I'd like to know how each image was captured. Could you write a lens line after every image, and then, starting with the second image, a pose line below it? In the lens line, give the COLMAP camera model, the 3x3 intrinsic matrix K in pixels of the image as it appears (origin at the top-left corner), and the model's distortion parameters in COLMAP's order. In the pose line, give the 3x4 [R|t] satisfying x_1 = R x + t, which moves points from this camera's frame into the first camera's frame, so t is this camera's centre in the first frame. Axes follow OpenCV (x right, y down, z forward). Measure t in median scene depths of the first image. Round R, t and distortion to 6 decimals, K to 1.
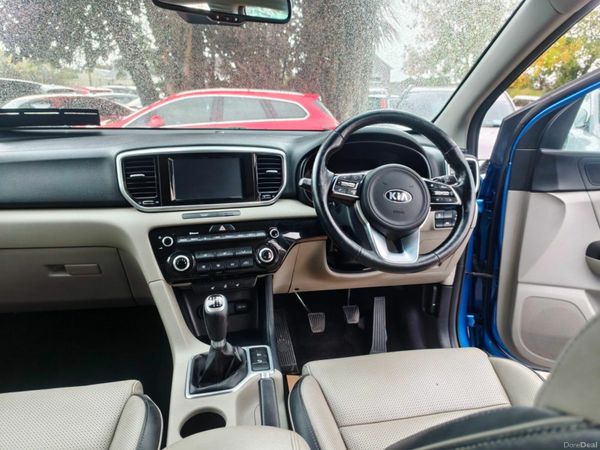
lens RADIAL K [[400.0, 0, 300.6], [0, 400.0, 221.8], [0, 0, 1]] dist [-0.009709, 0.000330]
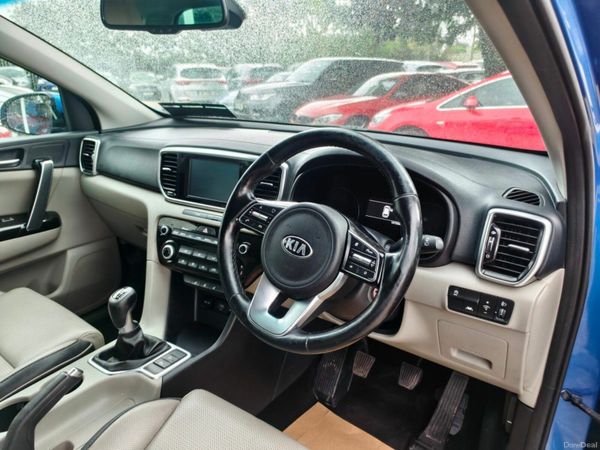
lens RADIAL K [[400.0, 0, 300.5], [0, 400.0, 228.8], [0, 0, 1]] dist [-0.009709, 0.000330]
pose [[0.704822, 0.239008, -0.667908, 0.672415], [-0.195955, 0.970495, 0.140502, -0.183220], [0.681782, 0.031851, 0.730862, 0.416391]]
